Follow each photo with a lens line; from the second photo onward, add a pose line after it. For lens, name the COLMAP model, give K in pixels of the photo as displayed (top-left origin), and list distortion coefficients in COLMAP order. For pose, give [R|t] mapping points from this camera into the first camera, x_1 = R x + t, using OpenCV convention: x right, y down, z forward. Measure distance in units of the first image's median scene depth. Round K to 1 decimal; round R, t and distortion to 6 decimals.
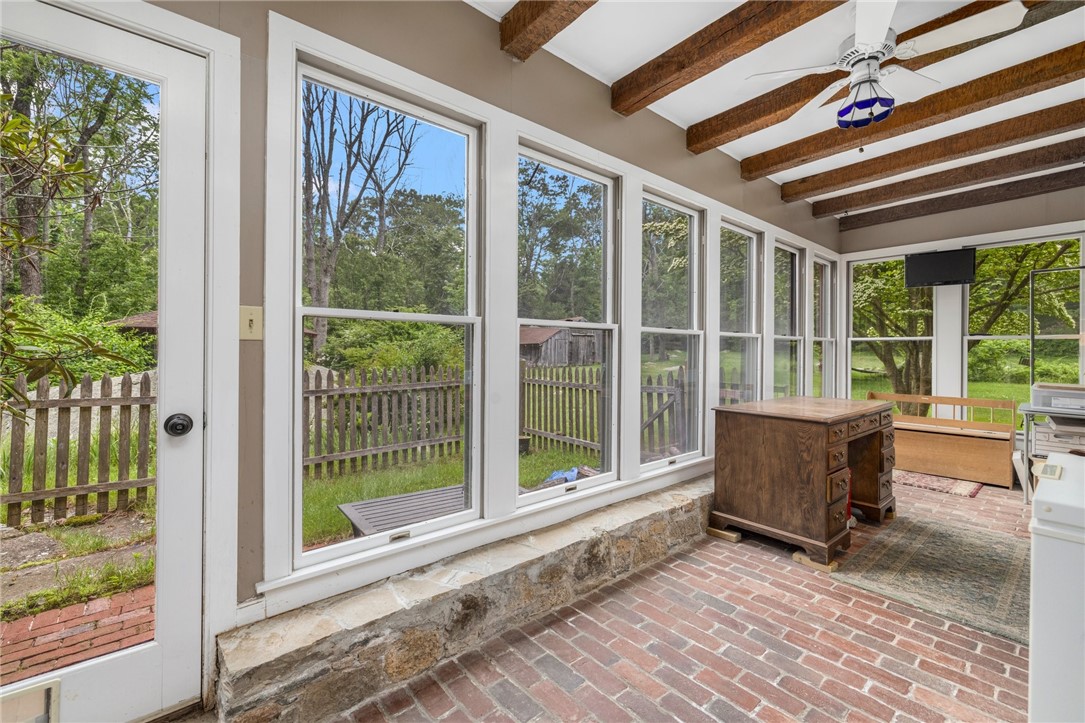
lens RADIAL K [[458.6, 0, 532.3], [0, 458.6, 357.8], [0, 0, 1]] dist [-0.000492, -0.000530]
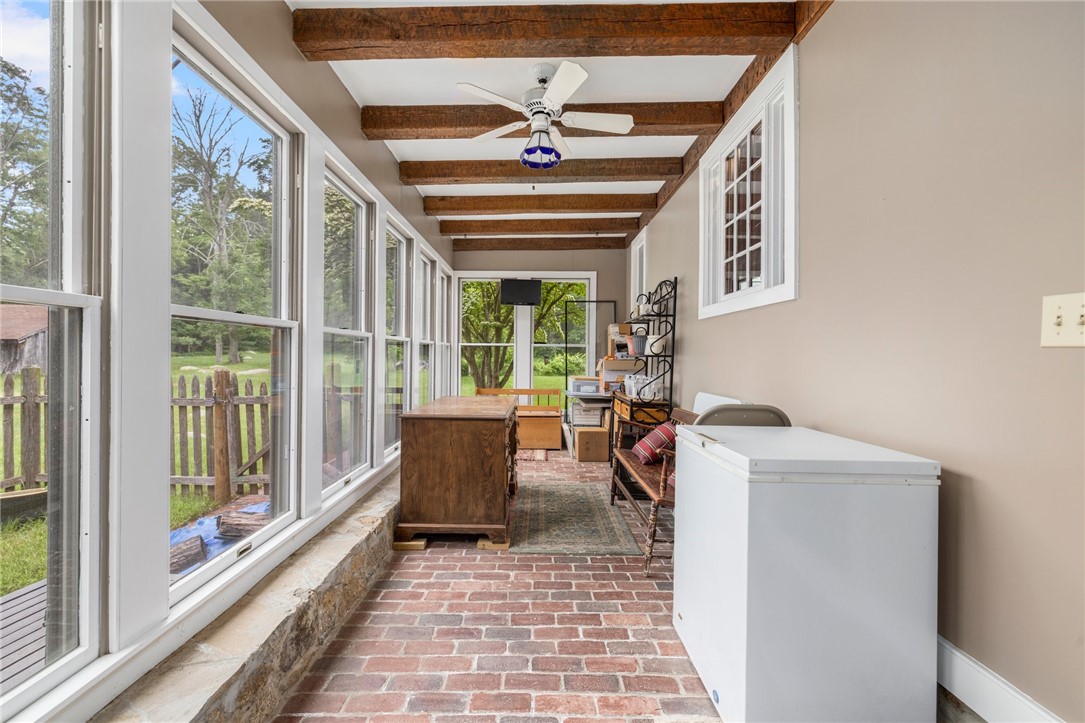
lens RADIAL K [[458.6, 0, 542.0], [0, 458.6, 363.0], [0, 0, 1]] dist [-0.000492, -0.000530]
pose [[0.634479, -0.013129, 0.772829, -0.170402], [0.006671, 0.999912, 0.011510, -0.009688], [-0.772911, -0.002148, 0.634510, 0.196299]]
